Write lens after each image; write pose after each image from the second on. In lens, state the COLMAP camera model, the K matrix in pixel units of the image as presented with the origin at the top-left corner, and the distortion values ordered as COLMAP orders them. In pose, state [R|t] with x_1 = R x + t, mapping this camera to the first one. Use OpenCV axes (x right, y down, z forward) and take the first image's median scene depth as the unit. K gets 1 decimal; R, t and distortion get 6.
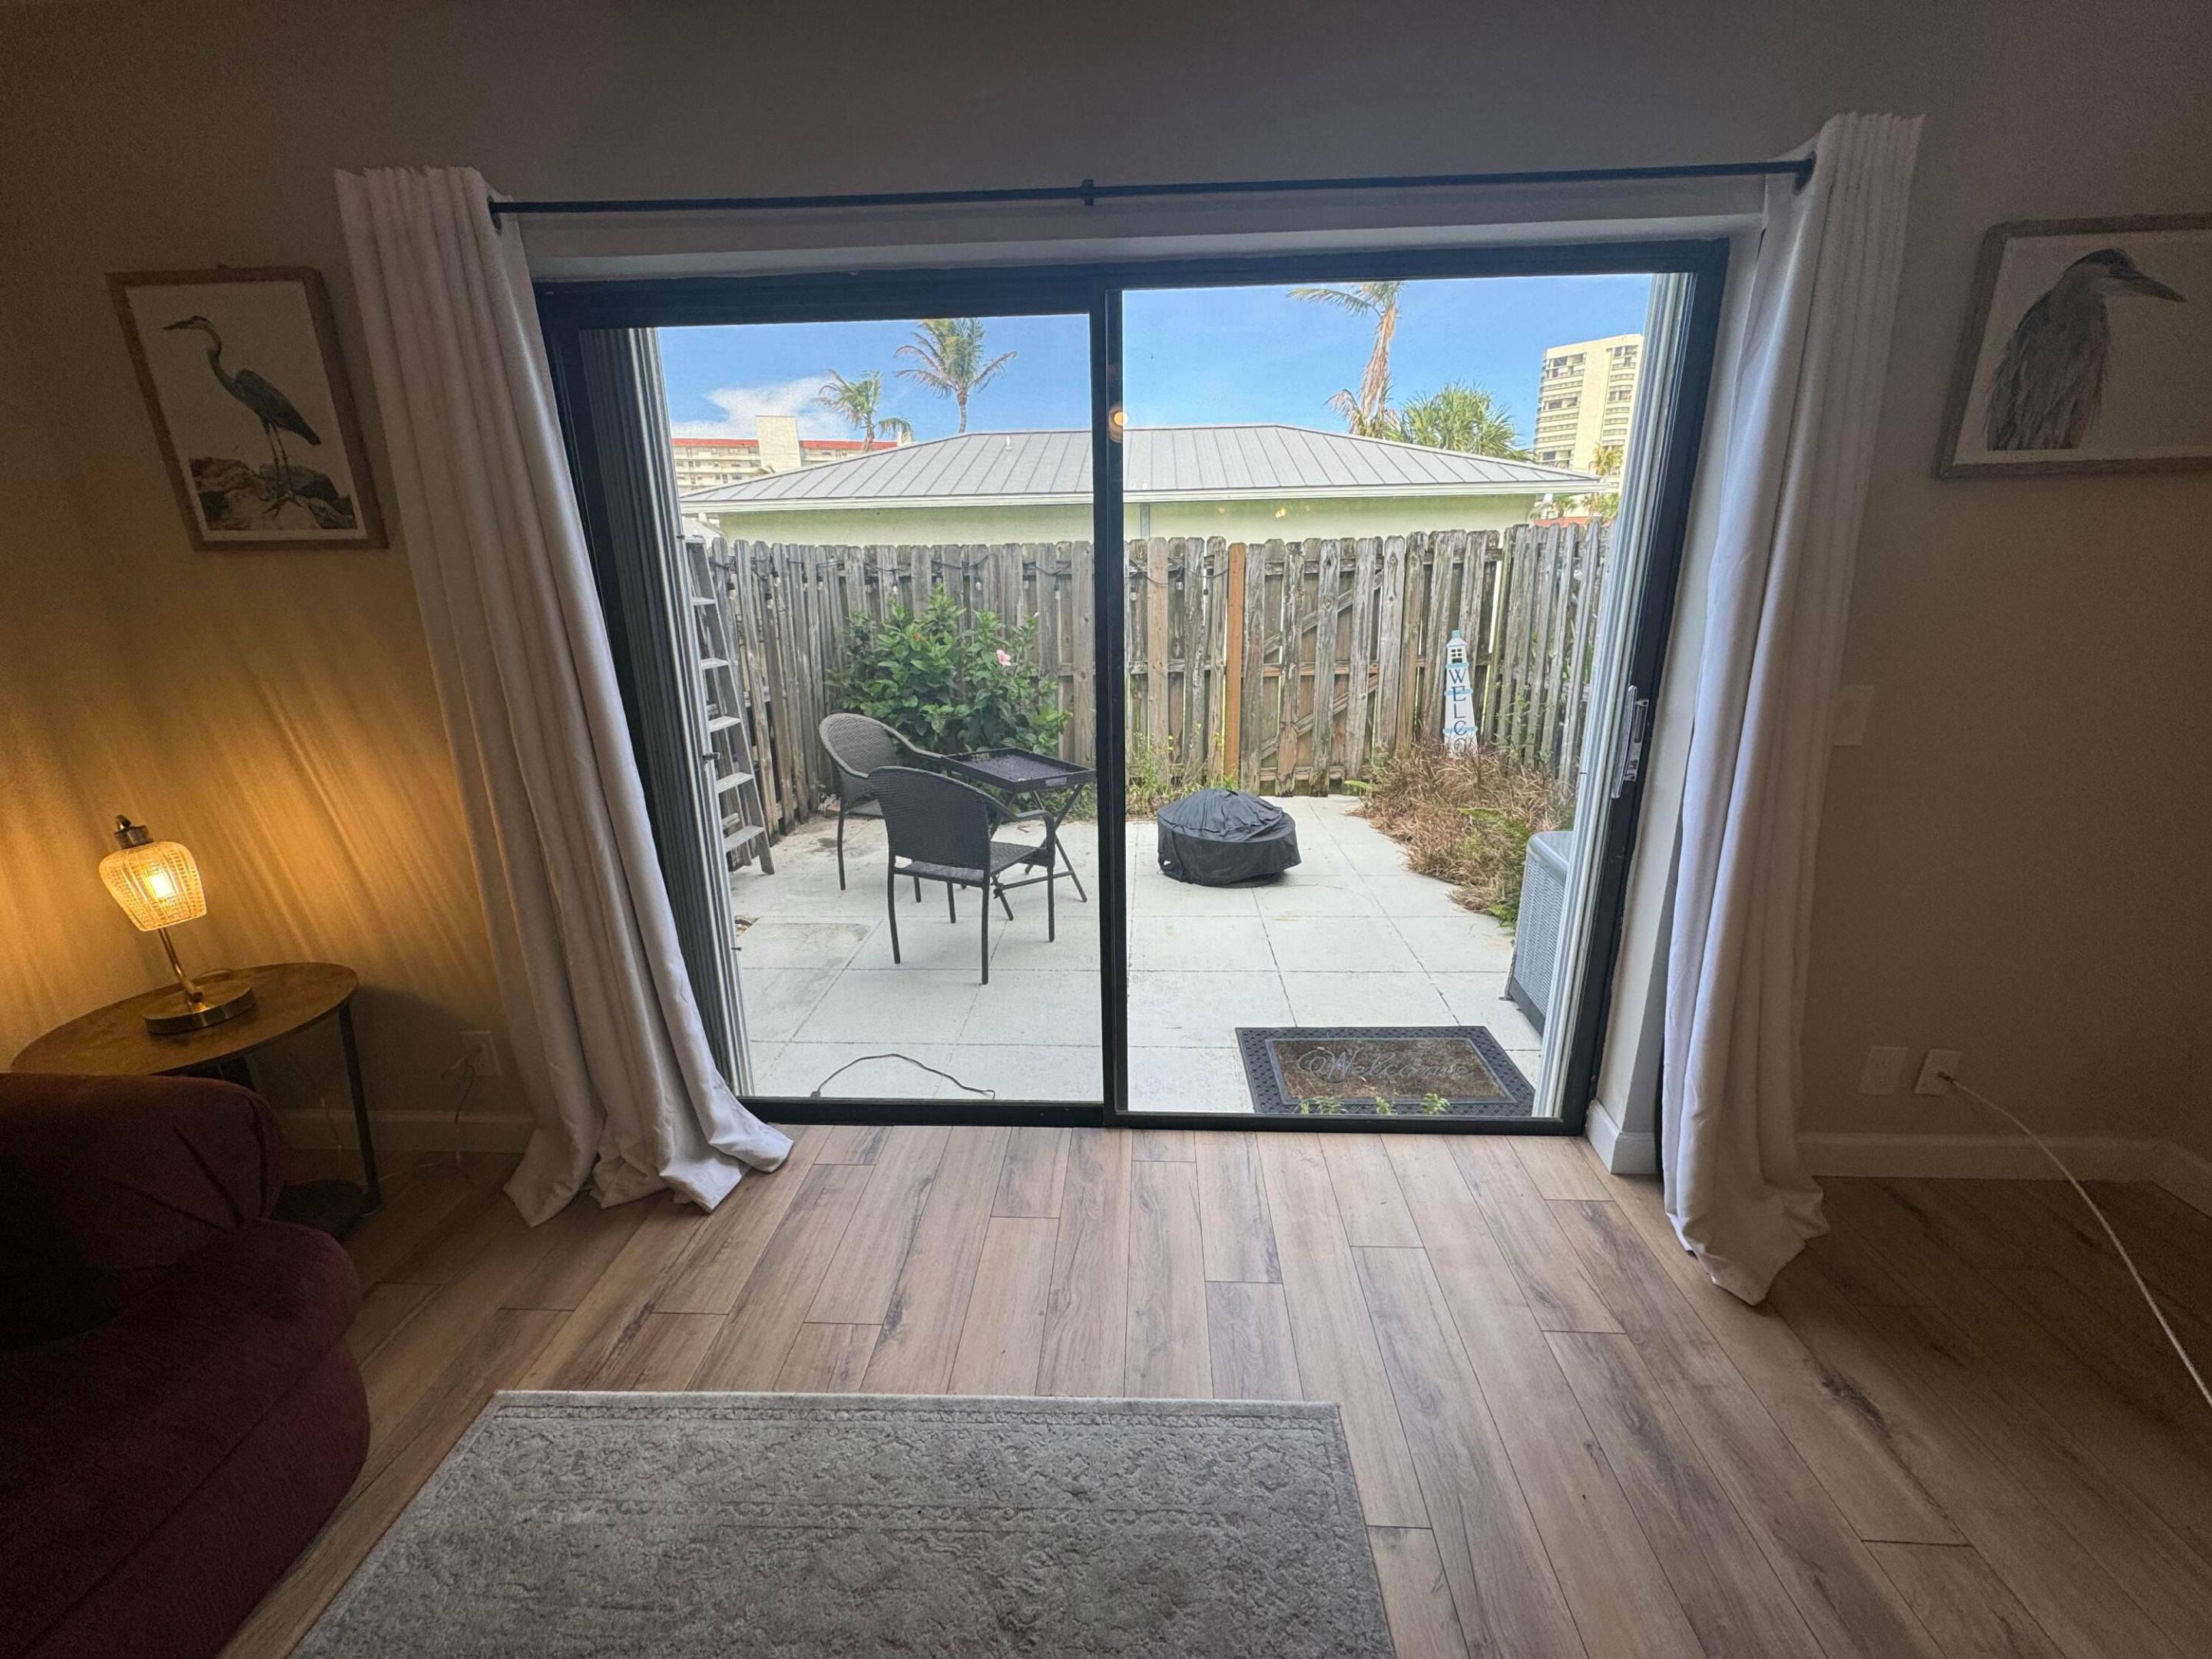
lens RADIAL K [[882.0, 0, 1104.8], [0, 882.0, 830.7], [0, 0, 1]] dist [-0.002447, 0.000086]
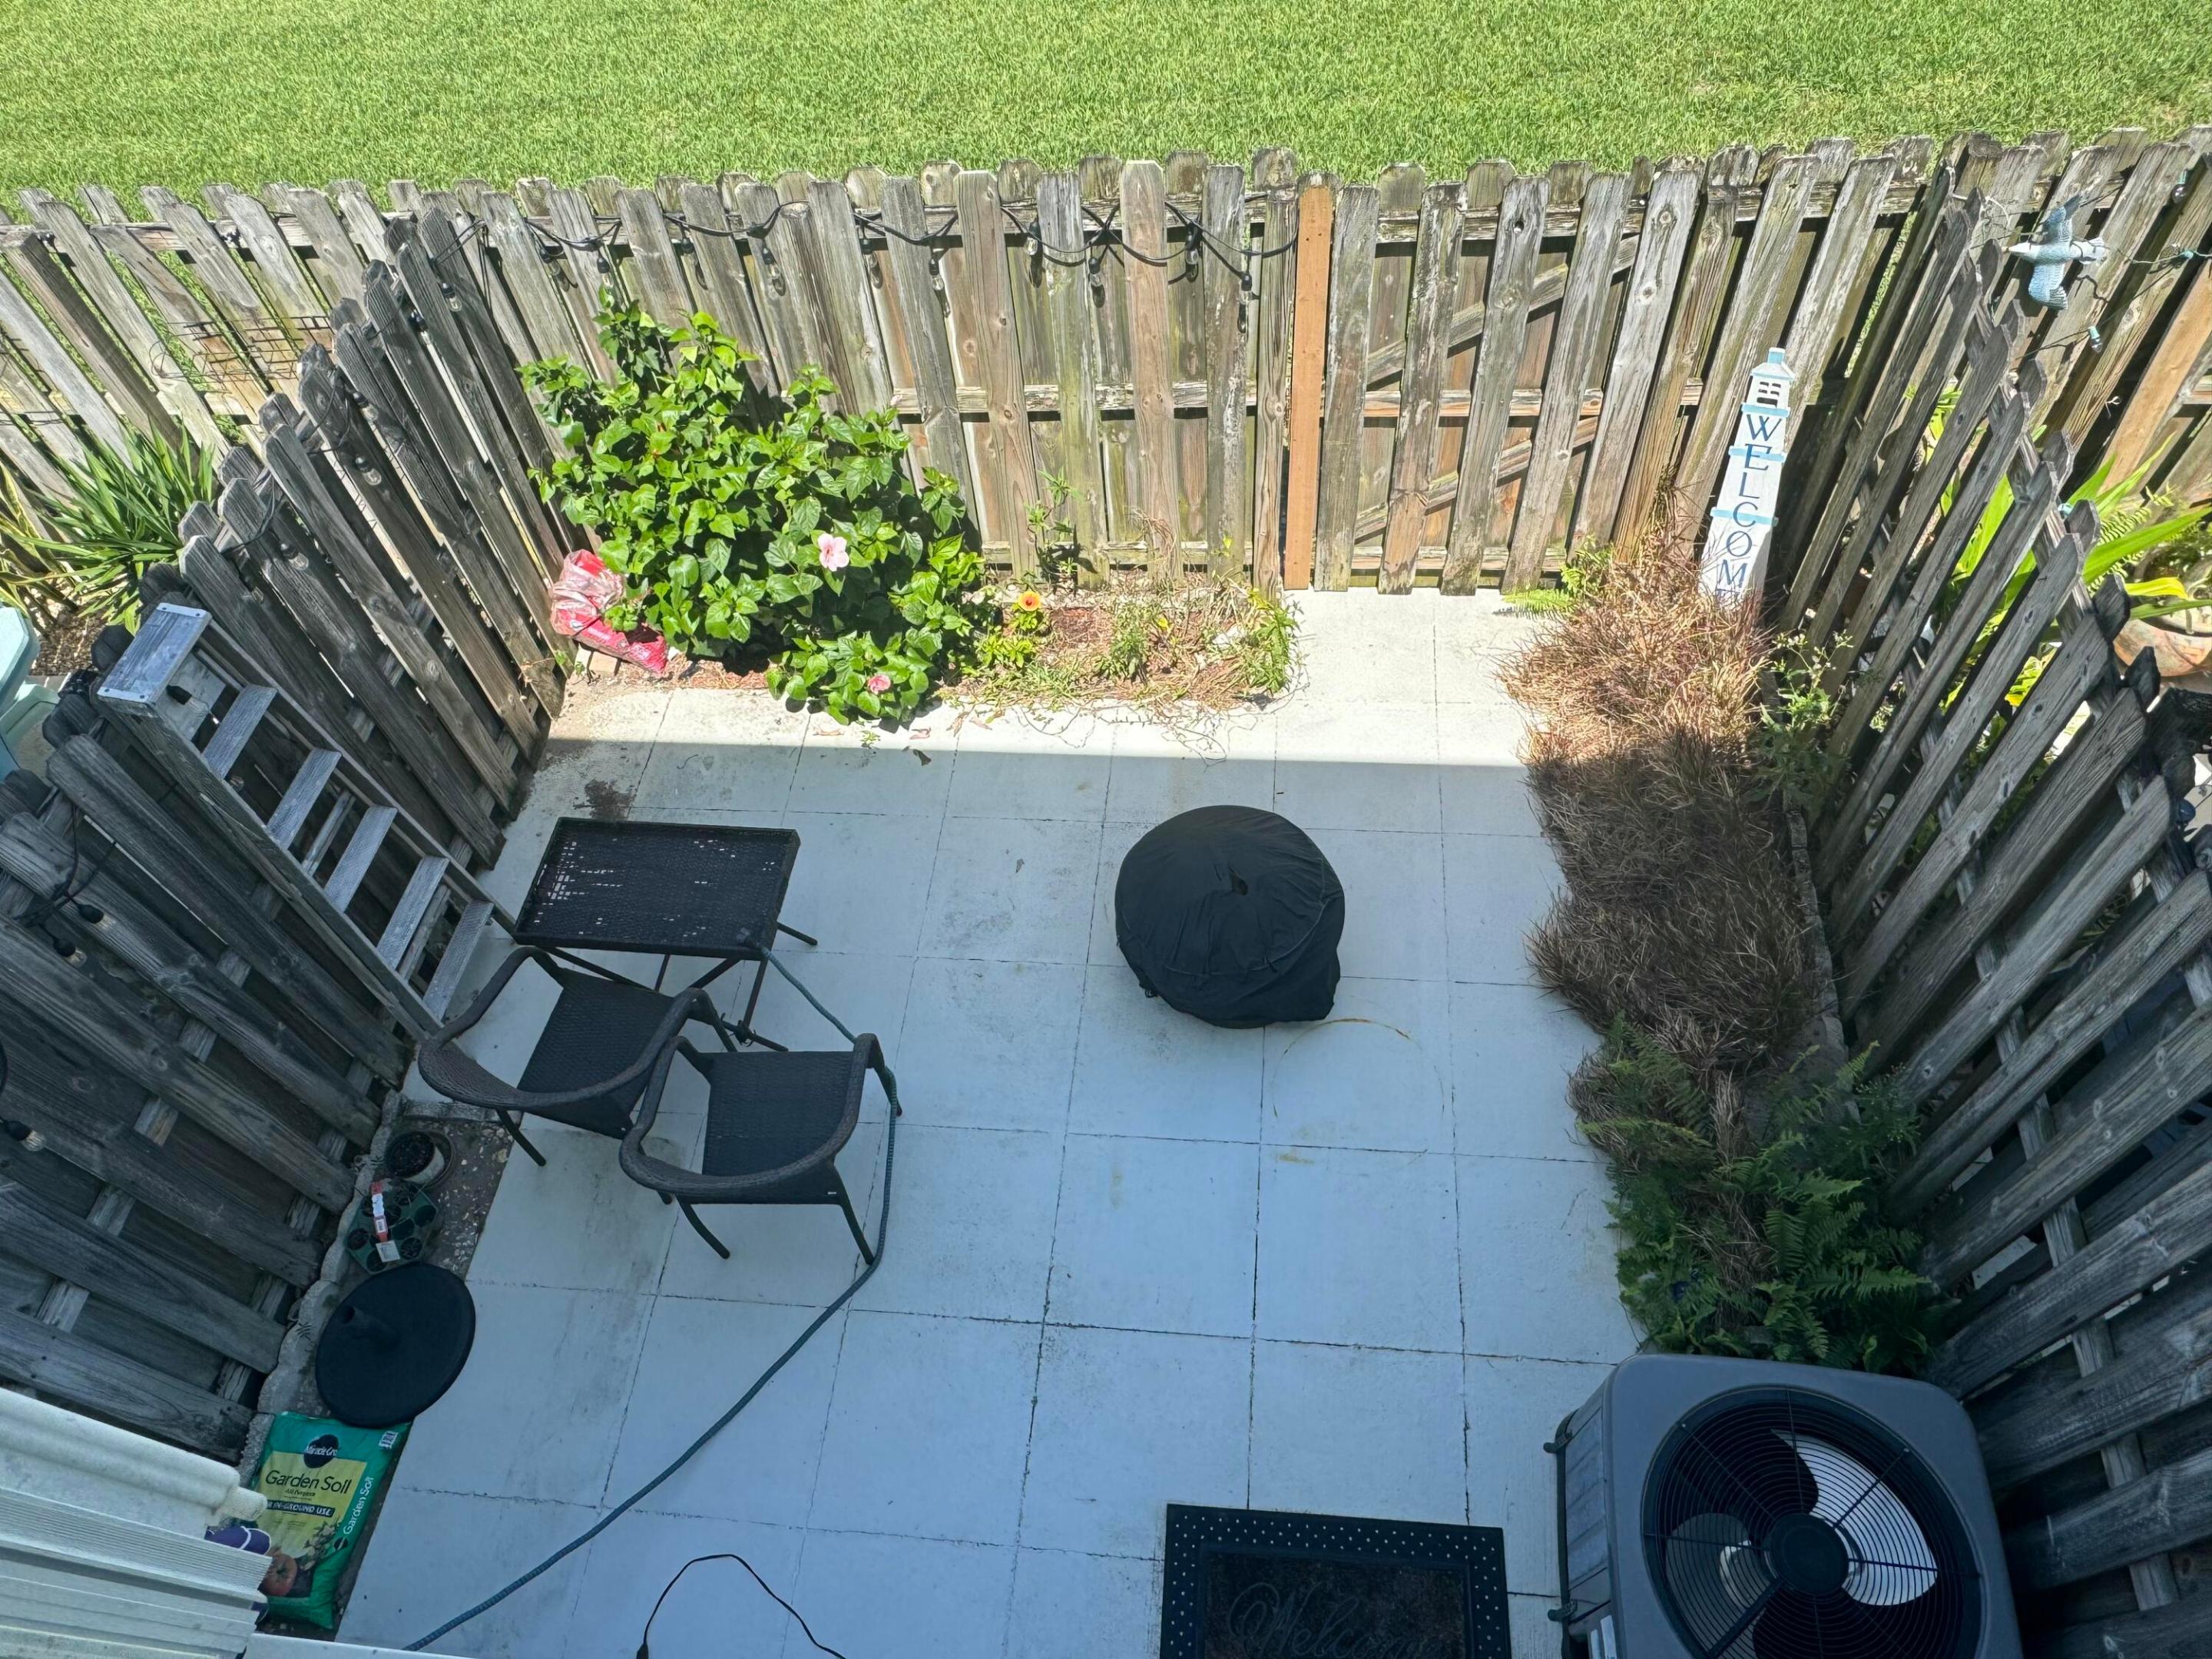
lens RADIAL K [[1452.6, 0, 1088.2], [0, 1452.6, 837.9], [0, 0, 1]] dist [-0.001760, -0.001485]
pose [[0.996529, 0.004019, -0.083150, 0.094919], [0.049537, 0.774117, 0.631102, -0.526916], [0.066905, -0.633030, 0.771231, 0.208702]]
